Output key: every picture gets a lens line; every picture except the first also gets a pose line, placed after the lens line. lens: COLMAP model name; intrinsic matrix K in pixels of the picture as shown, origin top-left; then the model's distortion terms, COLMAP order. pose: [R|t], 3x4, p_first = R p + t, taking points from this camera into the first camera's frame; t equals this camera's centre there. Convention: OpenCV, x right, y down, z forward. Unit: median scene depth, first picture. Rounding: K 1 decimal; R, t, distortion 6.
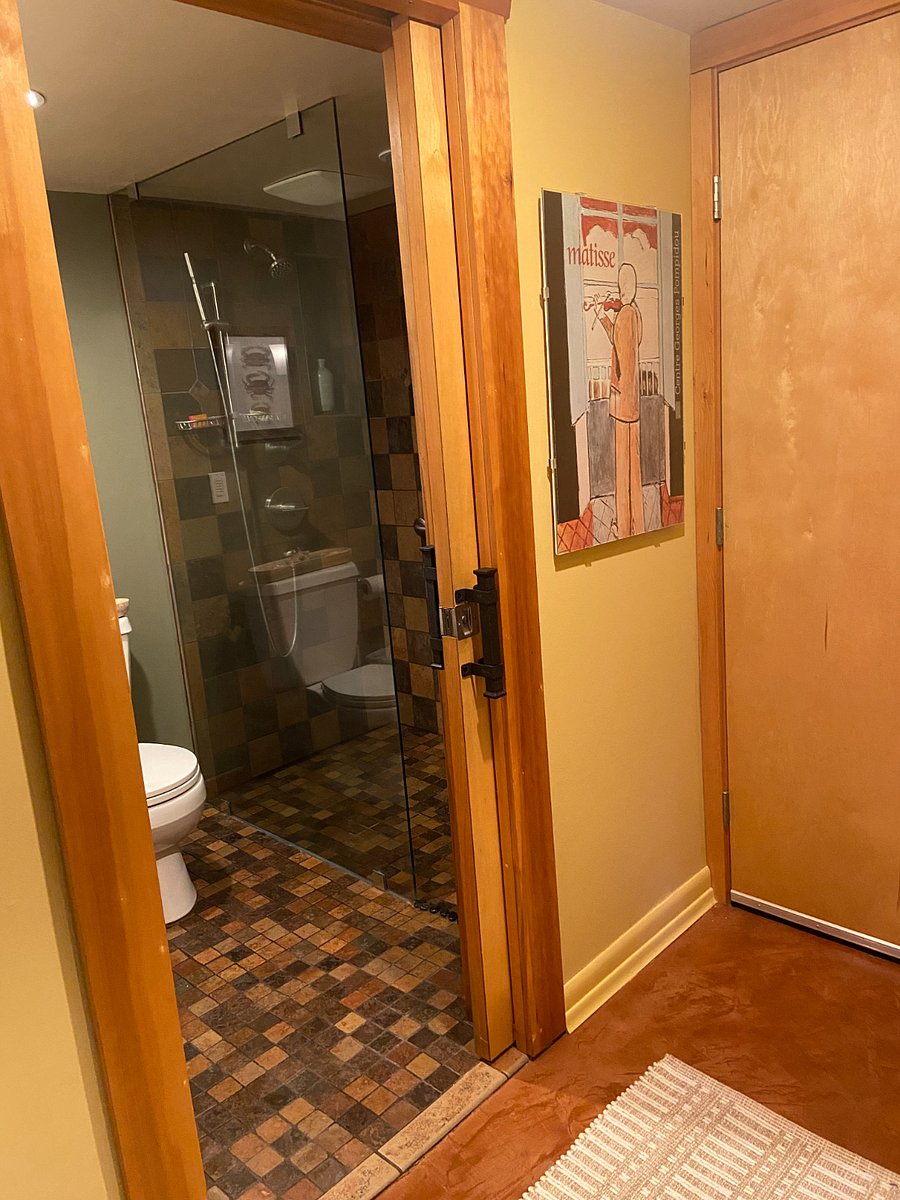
lens RADIAL K [[918.2, 0, 450.0], [0, 918.2, 597.2], [0, 0, 1]] dist [0.092173, -0.063610]
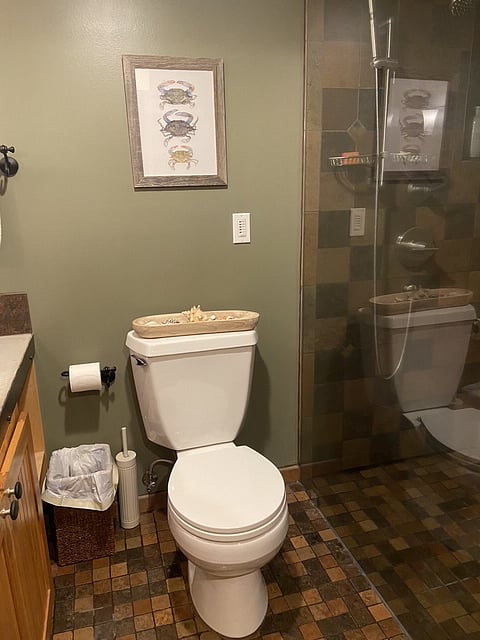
lens RADIAL K [[489.7, 0, 242.7], [0, 489.7, 320.0], [0, 0, 1]] dist [0.092173, -0.063610]
pose [[0.880795, 0.191448, -0.433069, -0.090532], [-0.150986, 0.980429, 0.126339, -0.056410], [0.448781, -0.045892, 0.892463, 0.396934]]
